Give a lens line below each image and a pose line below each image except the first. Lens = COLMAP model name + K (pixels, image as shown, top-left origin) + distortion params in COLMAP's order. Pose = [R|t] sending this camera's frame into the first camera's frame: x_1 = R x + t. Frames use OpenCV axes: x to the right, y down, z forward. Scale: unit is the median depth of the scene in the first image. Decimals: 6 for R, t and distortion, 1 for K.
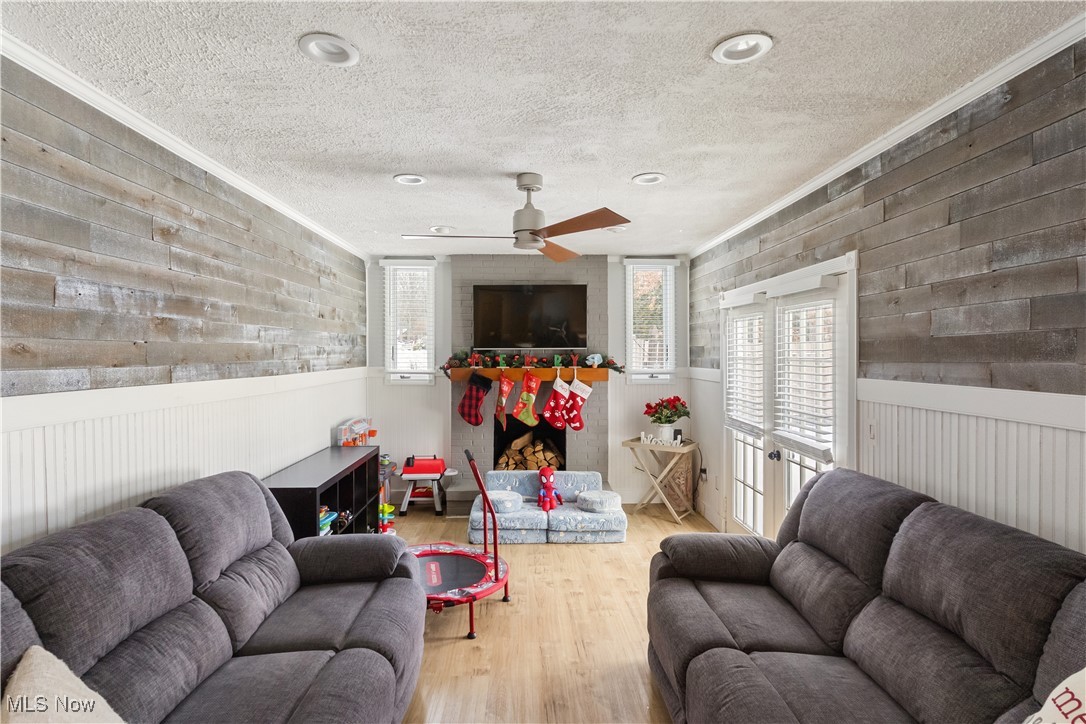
lens RADIAL K [[528.8, 0, 539.5], [0, 528.8, 352.5], [0, 0, 1]] dist [0.000908, -0.001239]
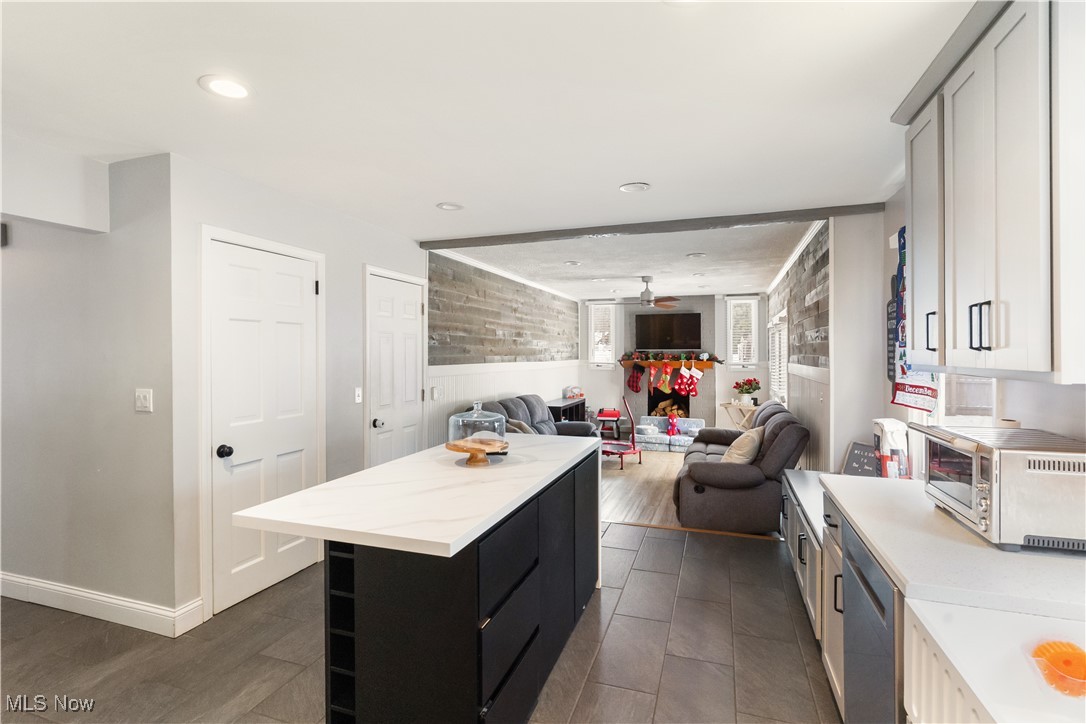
lens RADIAL K [[528.8, 0, 541.9], [0, 528.8, 354.7], [0, 0, 1]] dist [0.000908, -0.001239]
pose [[0.930475, 0.003782, -0.366337, 0.243345], [-0.002861, 0.999991, 0.003057, 0.004426], [0.366345, -0.001797, 0.930477, -0.811778]]
